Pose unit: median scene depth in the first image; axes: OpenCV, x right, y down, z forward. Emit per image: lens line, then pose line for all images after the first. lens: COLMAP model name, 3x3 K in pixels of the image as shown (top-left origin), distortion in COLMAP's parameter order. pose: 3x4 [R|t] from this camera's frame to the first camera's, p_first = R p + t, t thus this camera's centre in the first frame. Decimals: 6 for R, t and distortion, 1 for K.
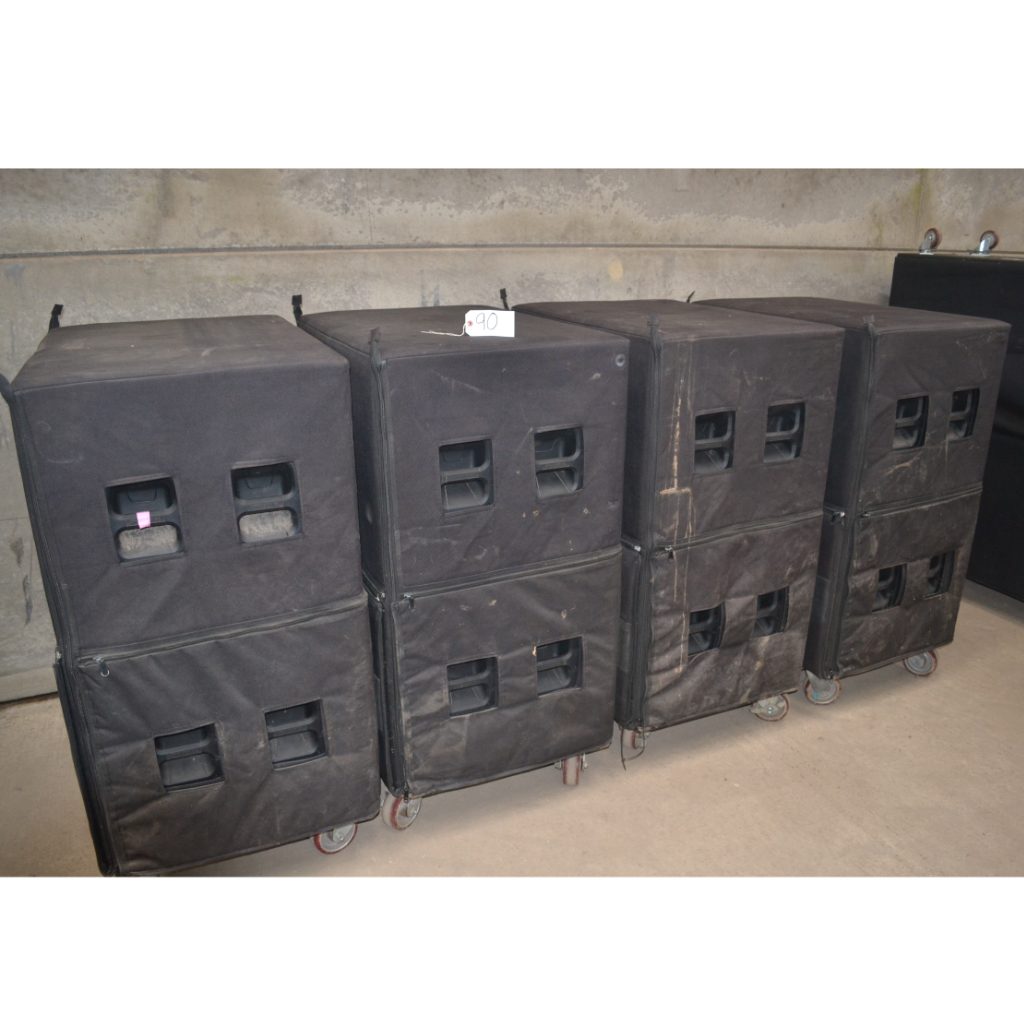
lens RADIAL K [[853.2, 0, 520.1], [0, 853.2, 527.4], [0, 0, 1]] dist [-0.082234, 0.012340]
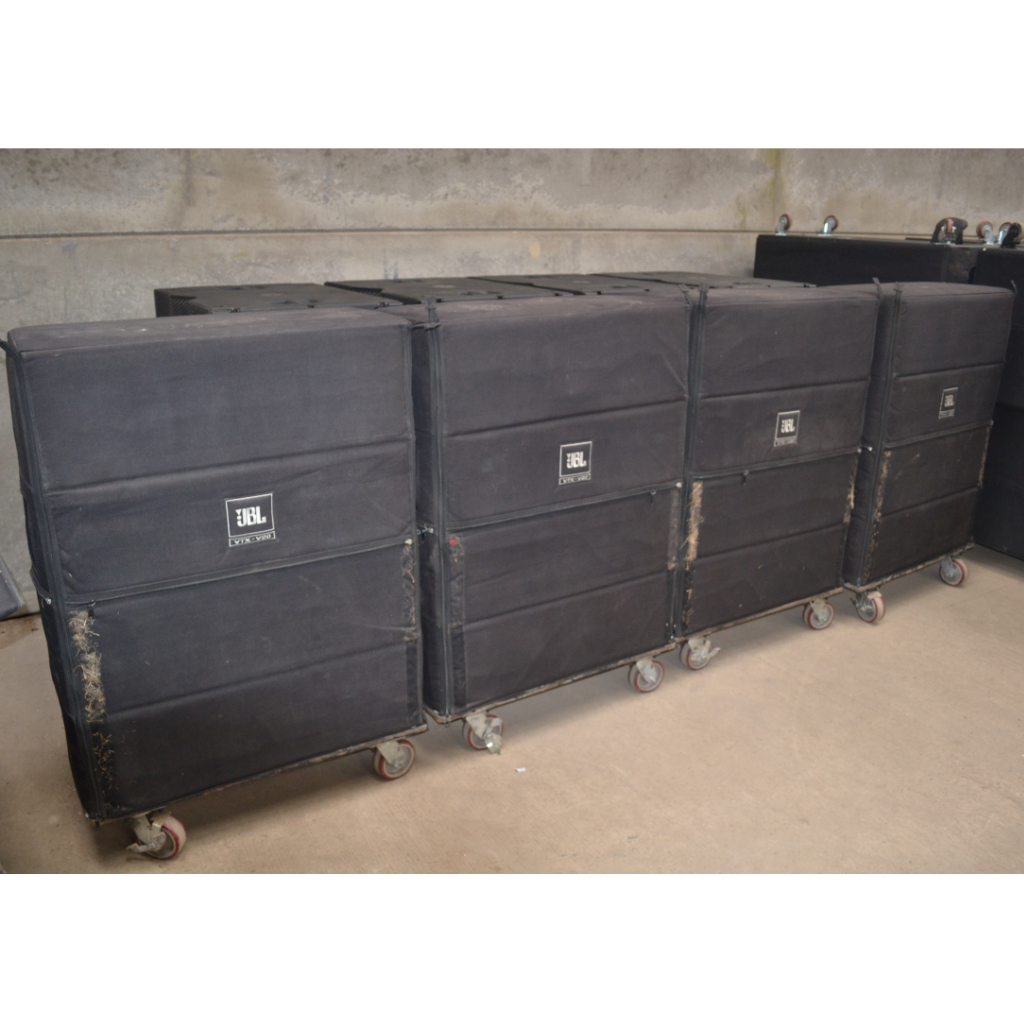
lens RADIAL K [[917.7, 0, 512.0], [0, 917.7, 512.0], [0, 0, 1]] dist [-0.075771, 0.008520]
pose [[0.991290, -0.036368, 0.126577, -0.115541], [0.039055, 0.999060, -0.018810, 0.115575], [-0.125774, 0.023590, 0.991778, -0.345356]]
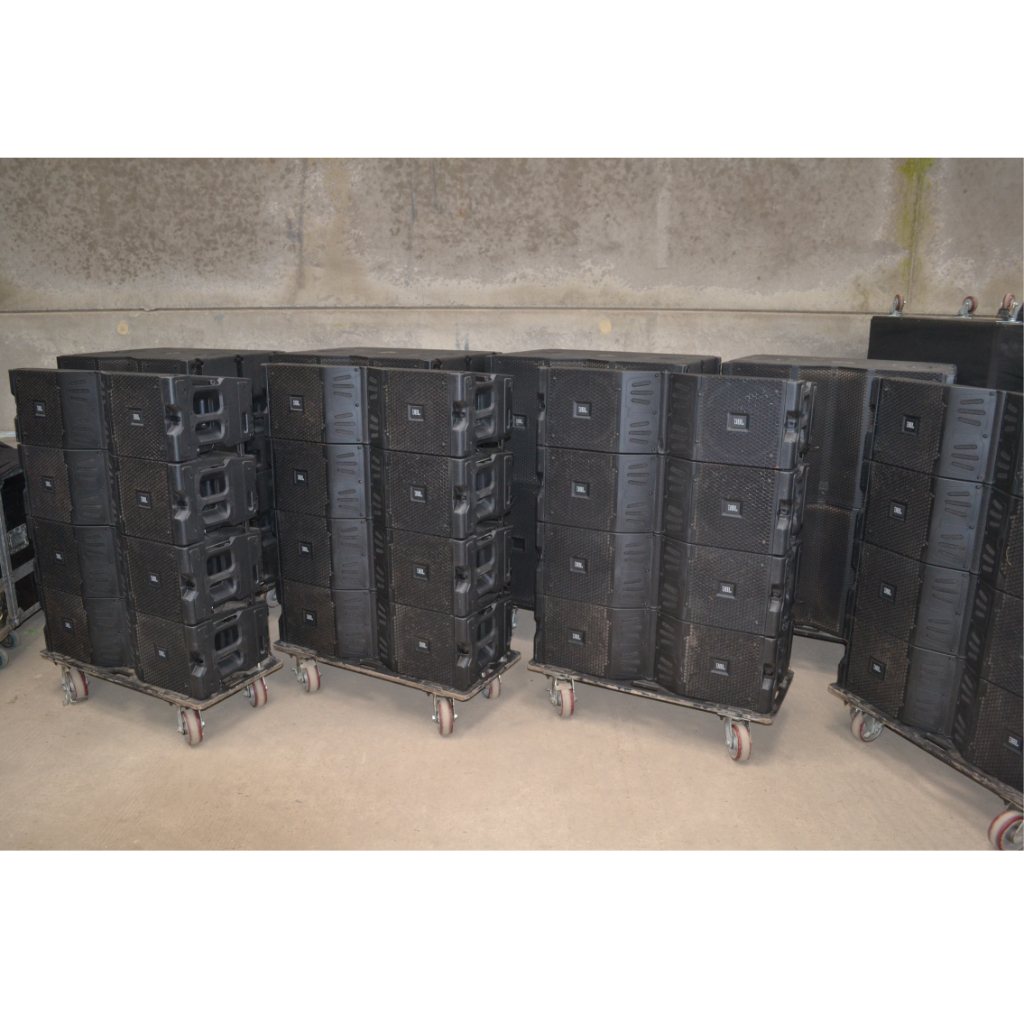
lens RADIAL K [[824.7, 0, 512.0], [0, 824.7, 512.0], [0, 0, 1]] dist [-0.076771, 0.005328]
pose [[0.909770, 0.099058, -0.403120, 0.612586], [-0.138406, 0.987927, -0.069594, 0.122650], [0.391359, 0.119109, 0.912497, -0.273146]]
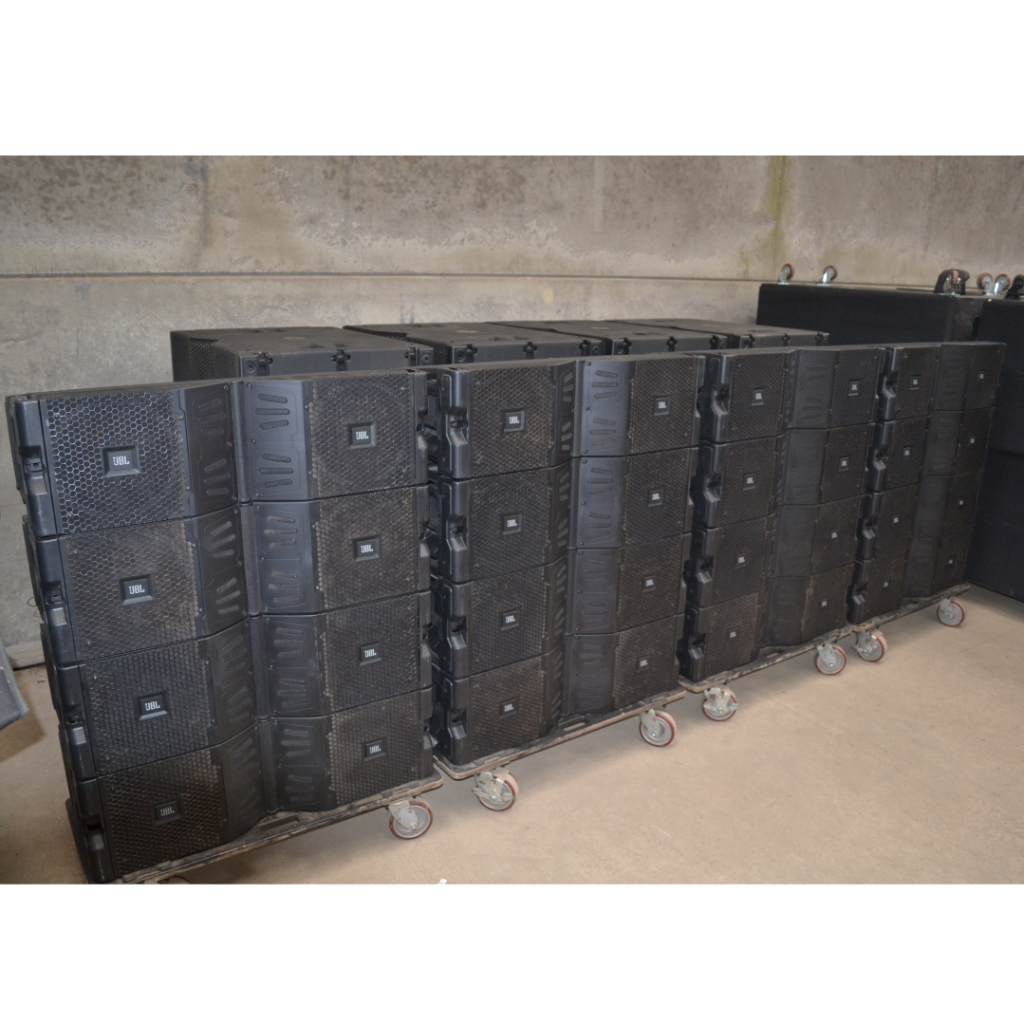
lens RADIAL K [[876.0, 0, 522.1], [0, 876.0, 521.7], [0, 0, 1]] dist [-0.079246, 0.008524]
pose [[0.985554, -0.031900, 0.166327, -0.166488], [0.039831, 0.998212, -0.044562, 0.093153], [-0.164608, 0.050543, 0.985063, -0.265772]]
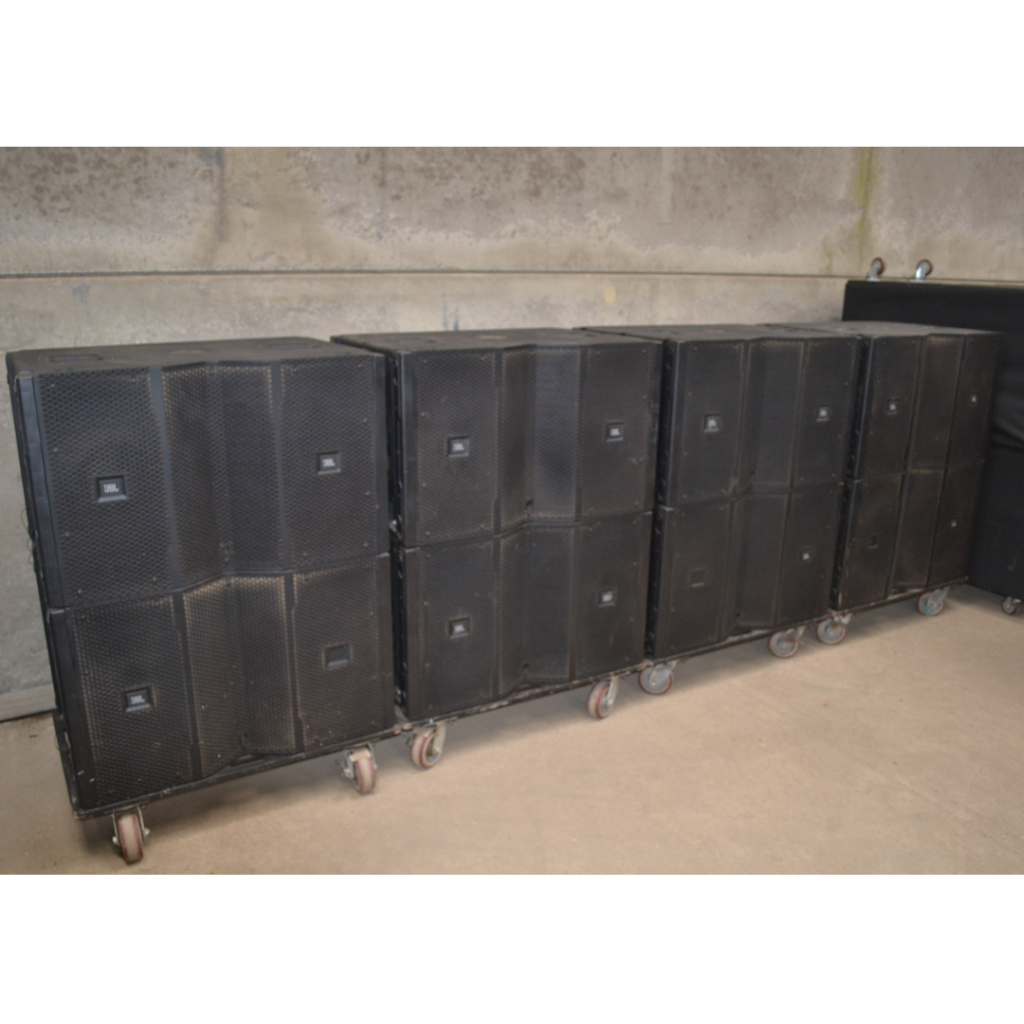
lens RADIAL K [[887.9, 0, 512.0], [0, 887.9, 512.0], [0, 0, 1]] dist [-0.079463, 0.008577]
pose [[0.994047, -0.025268, 0.105985, -0.159181], [0.032144, 0.997452, -0.063683, 0.051822], [-0.104105, 0.066711, 0.992326, -0.117403]]
